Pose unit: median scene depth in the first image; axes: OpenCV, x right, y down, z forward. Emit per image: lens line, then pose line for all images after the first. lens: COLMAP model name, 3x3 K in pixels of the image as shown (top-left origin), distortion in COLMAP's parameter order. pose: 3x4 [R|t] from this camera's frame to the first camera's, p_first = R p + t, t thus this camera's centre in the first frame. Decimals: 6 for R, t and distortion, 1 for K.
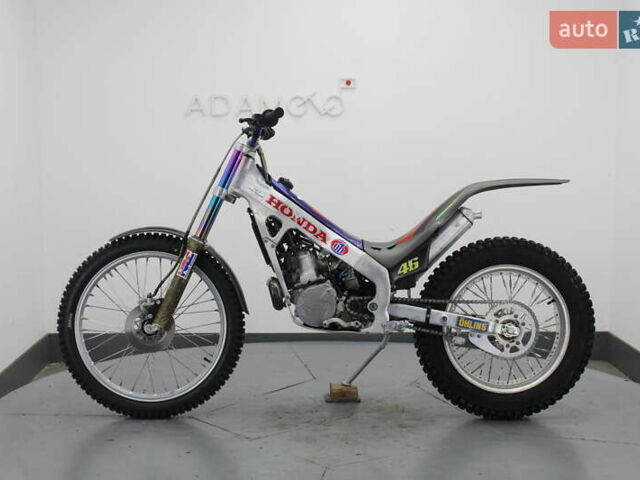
lens RADIAL K [[1223.6, 0, 320.0], [0, 1223.6, 240.0], [0, 0, 1]] dist [-0.064123, -0.122694]
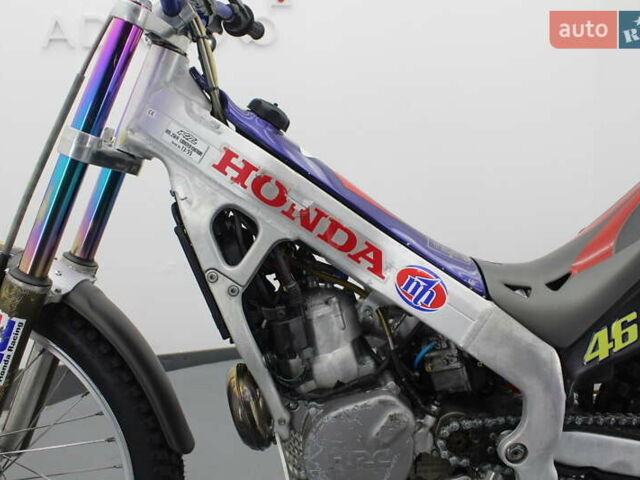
lens RADIAL K [[583.0, 0, 320.0], [0, 583.0, 240.0], [0, 0, 1]] dist [-0.174503, 0.153971]
pose [[0.998924, -0.020780, -0.041465, -0.006085], [0.024058, 0.996490, 0.080185, -0.022575], [0.039653, -0.081096, 0.995917, 0.829306]]
